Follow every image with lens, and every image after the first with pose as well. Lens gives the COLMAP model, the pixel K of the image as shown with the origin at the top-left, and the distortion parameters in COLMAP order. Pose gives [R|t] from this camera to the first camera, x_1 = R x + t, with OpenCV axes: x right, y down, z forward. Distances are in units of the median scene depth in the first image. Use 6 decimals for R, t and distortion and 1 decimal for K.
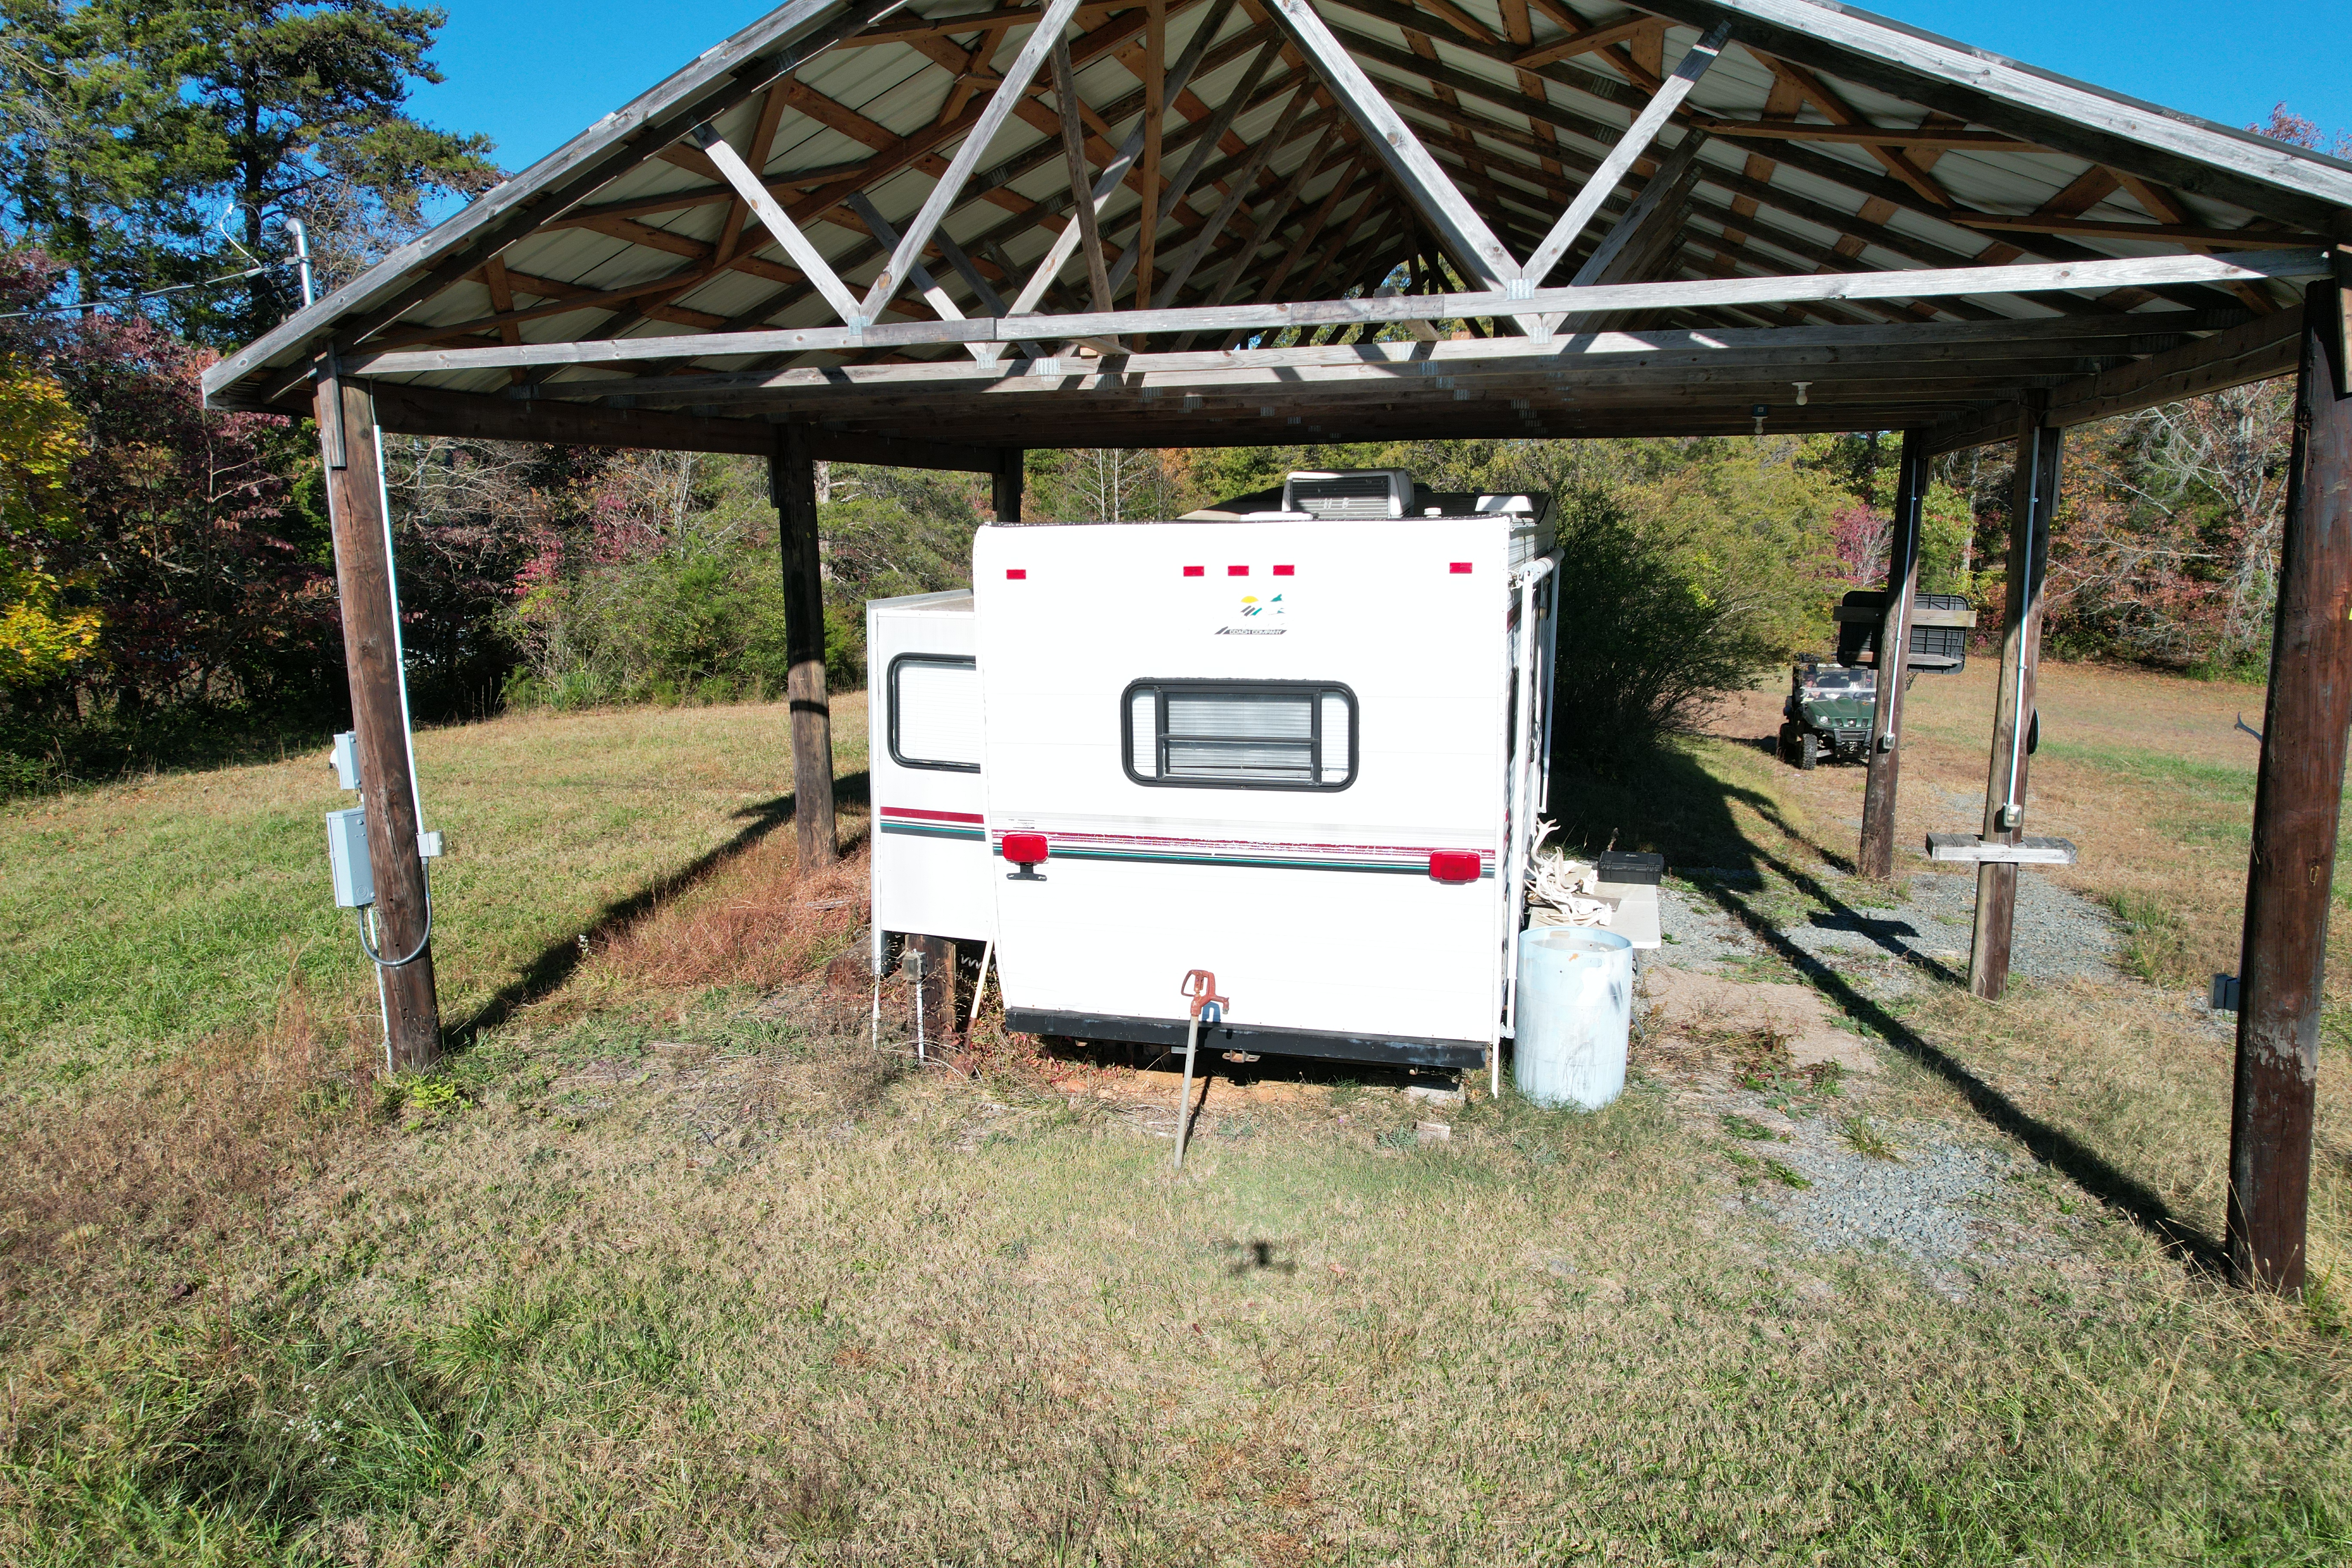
lens RADIAL K [[1502.7, 0, 1185.7], [0, 1502.7, 812.2], [0, 0, 1]] dist [-0.074293, 0.064370]
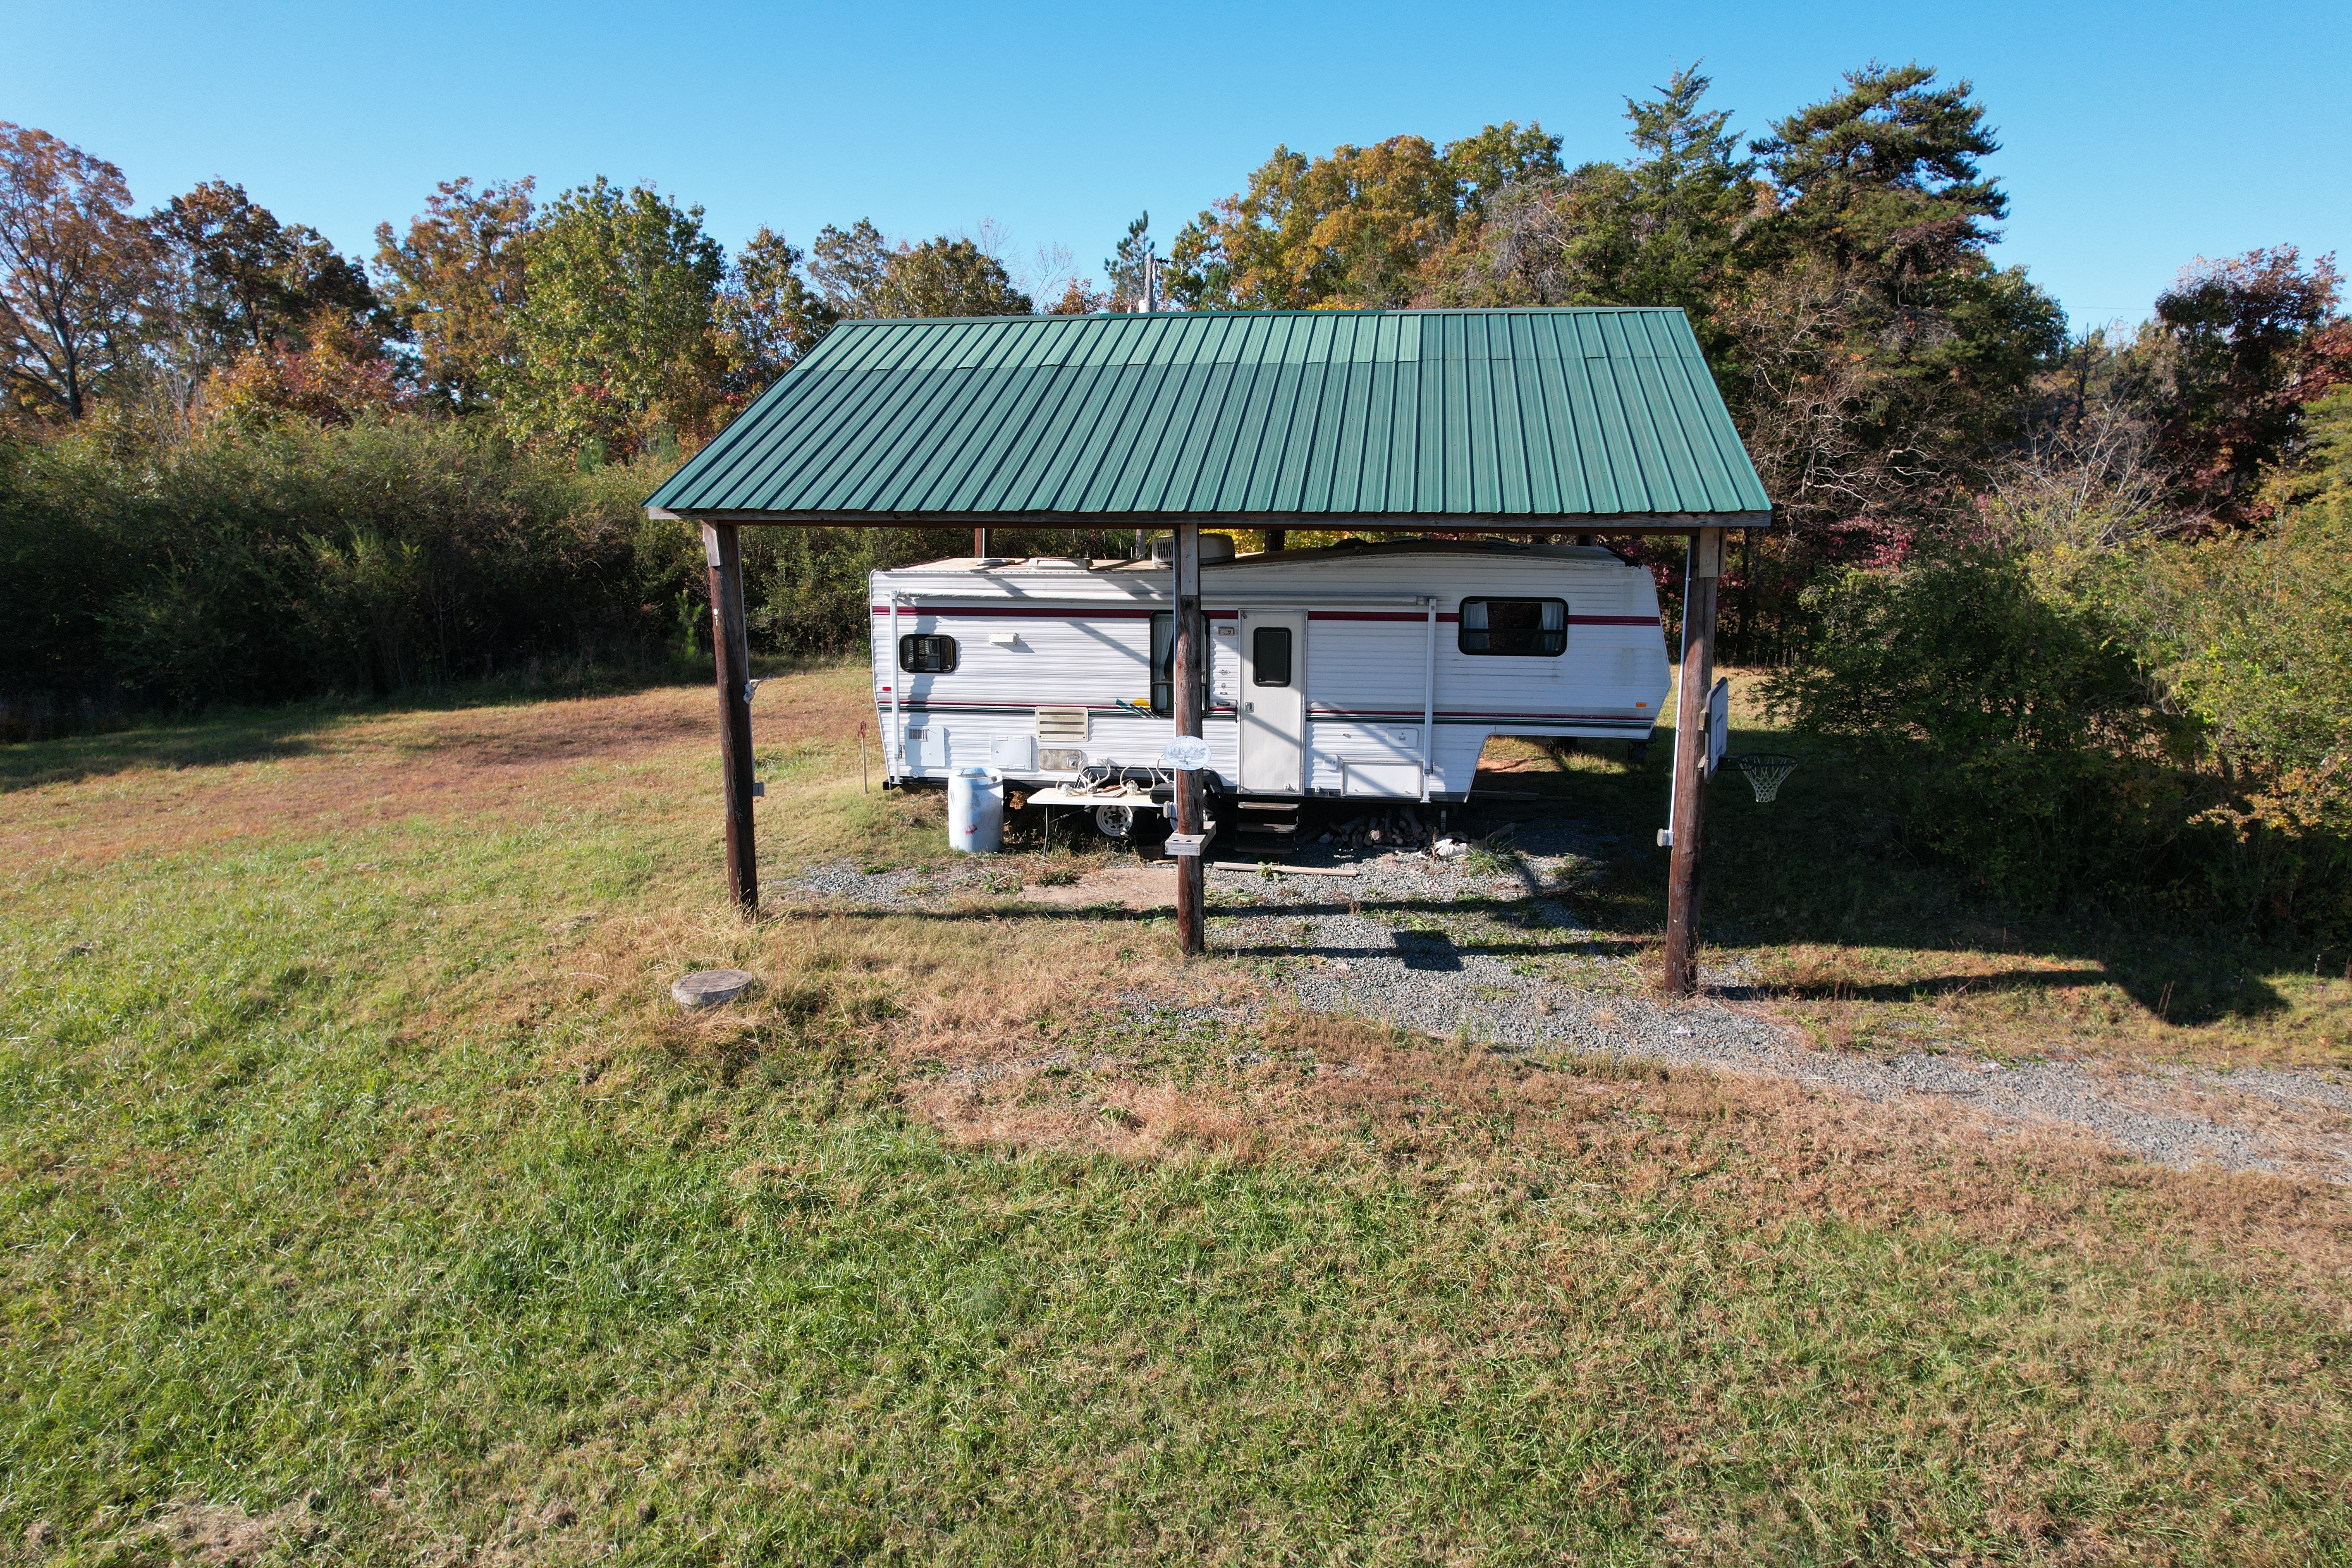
lens RADIAL K [[1502.7, 0, 1185.7], [0, 1502.7, 812.2], [0, 0, 1]] dist [-0.074293, 0.064370]
pose [[0.107706, 0.228521, -0.967563, 2.480240], [-0.186945, 0.960519, 0.206047, -0.370389], [0.976448, 0.158689, 0.146175, 1.059427]]
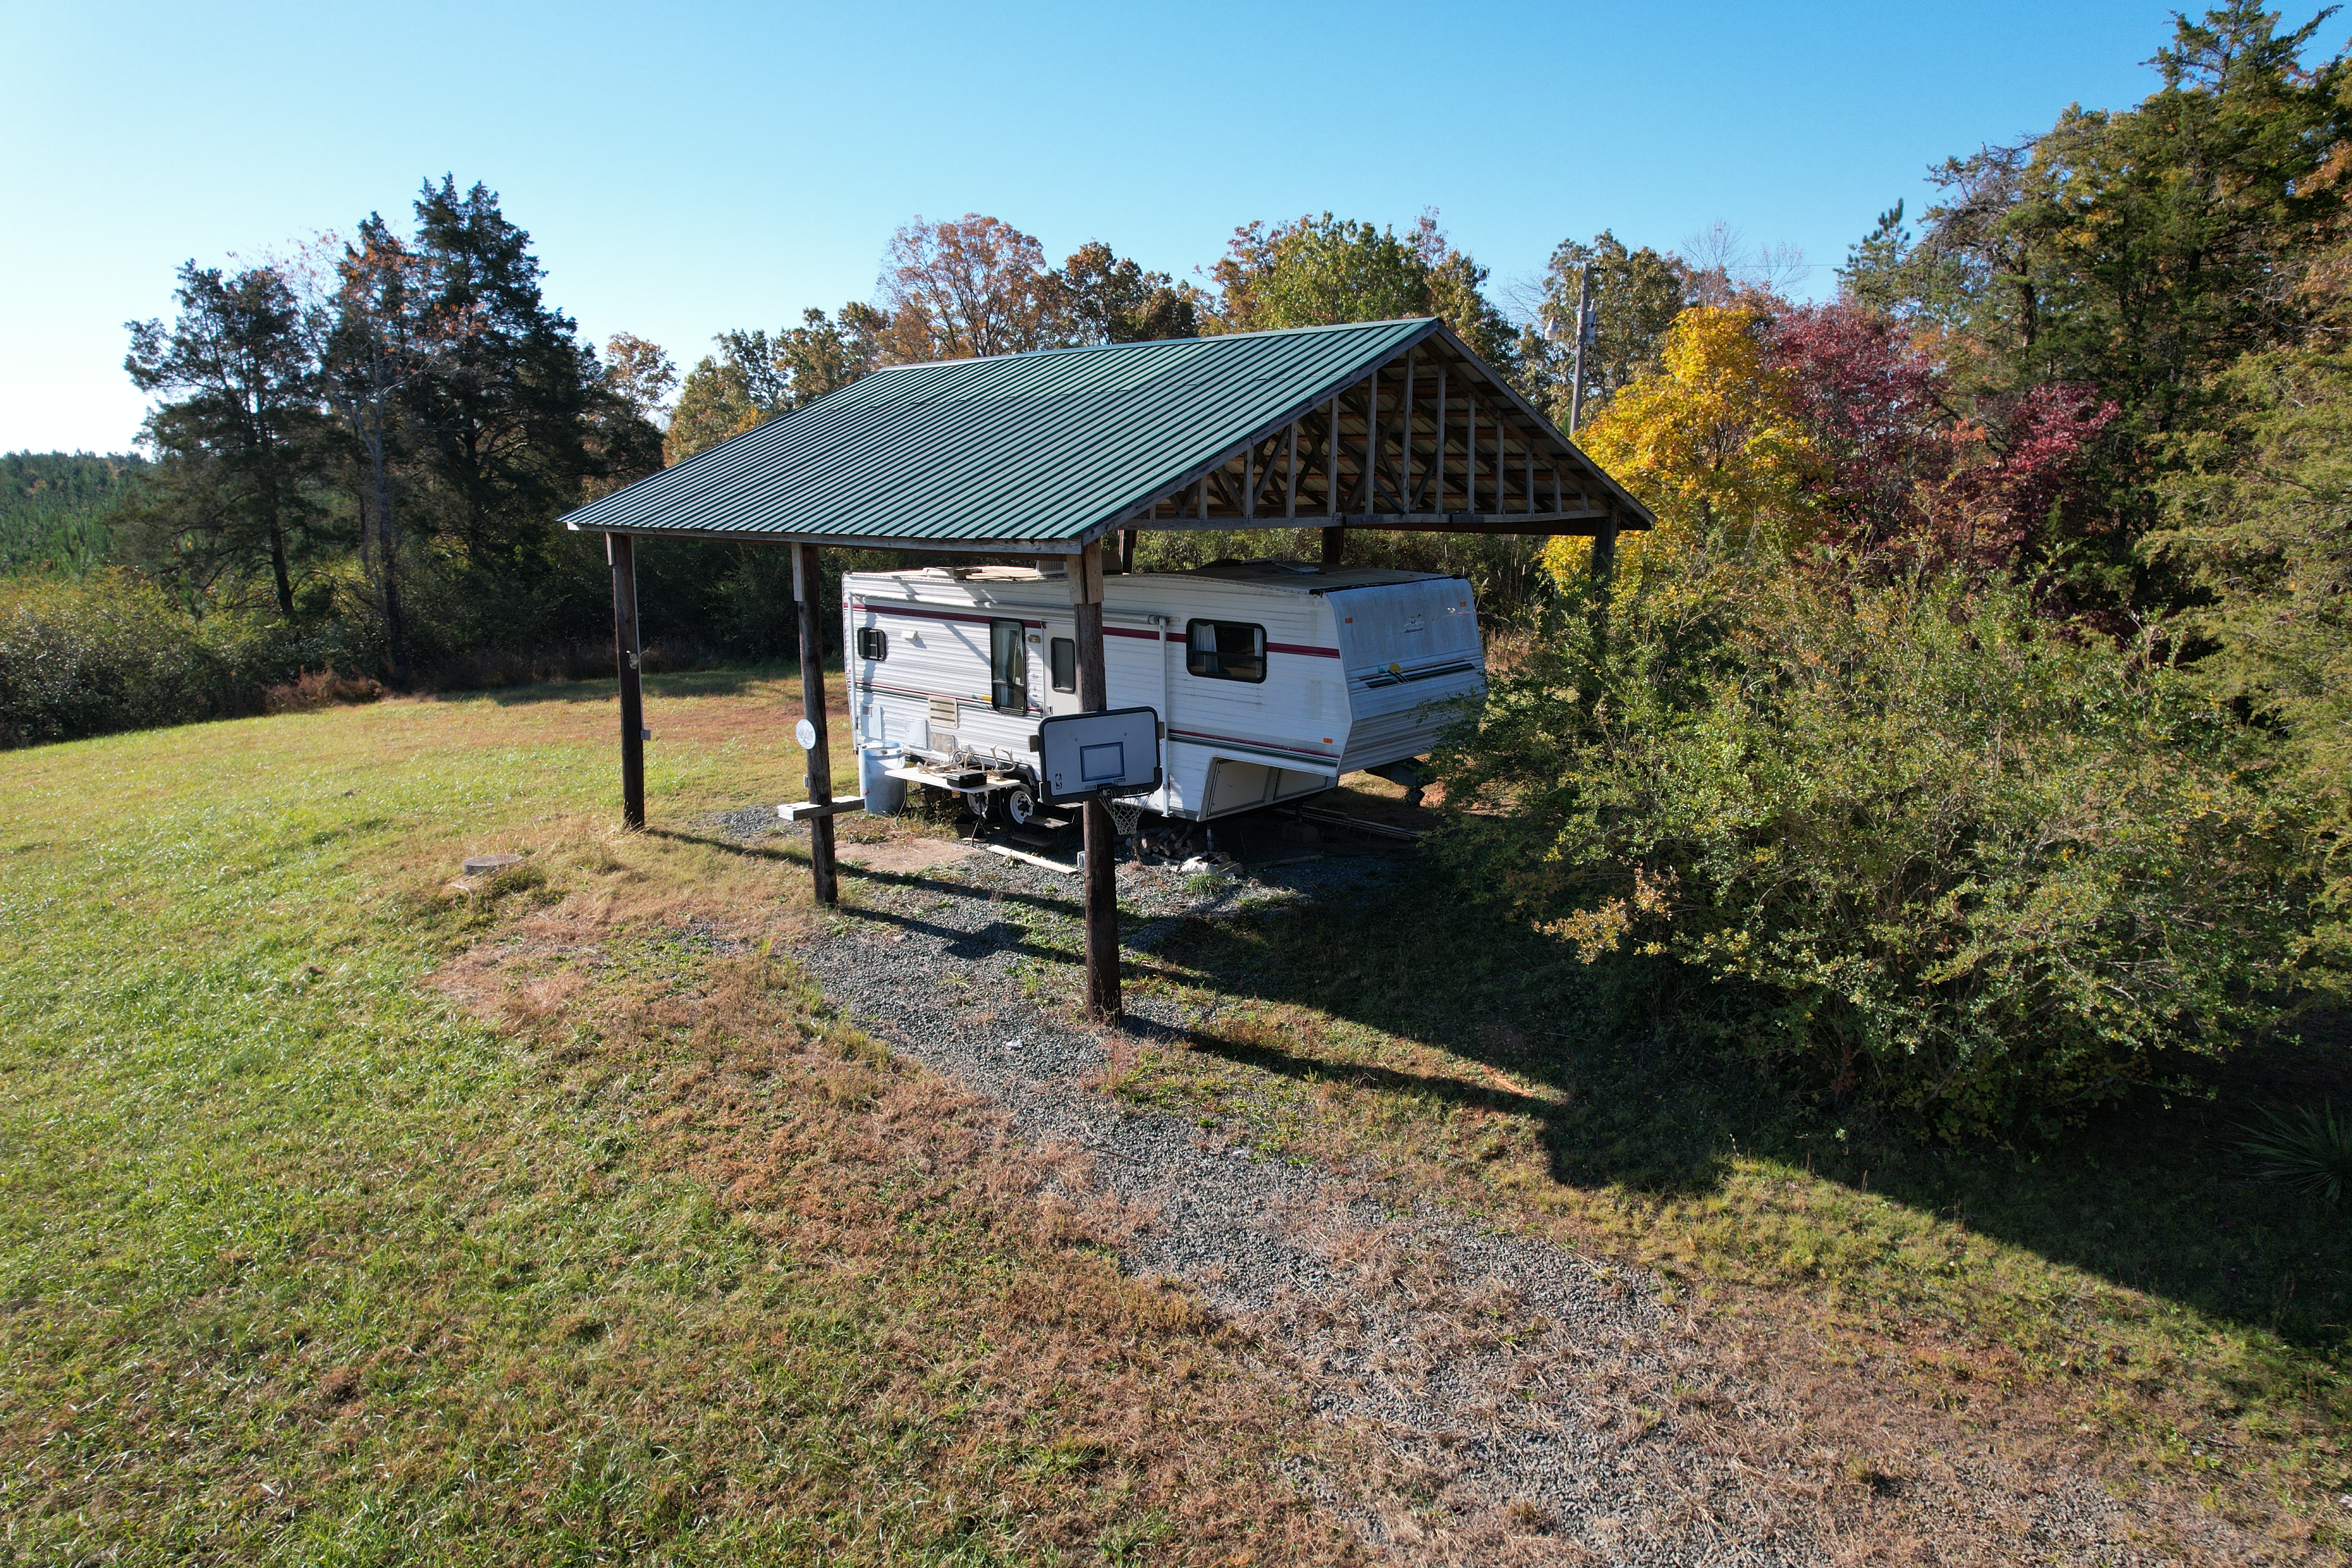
lens RADIAL K [[1502.7, 0, 1185.7], [0, 1502.7, 812.2], [0, 0, 1]] dist [-0.074293, 0.064370]
pose [[-0.477862, 0.198692, -0.855669, 2.311493], [-0.161224, 0.937699, 0.307778, -0.701175], [0.863513, 0.285030, -0.416057, 2.670259]]
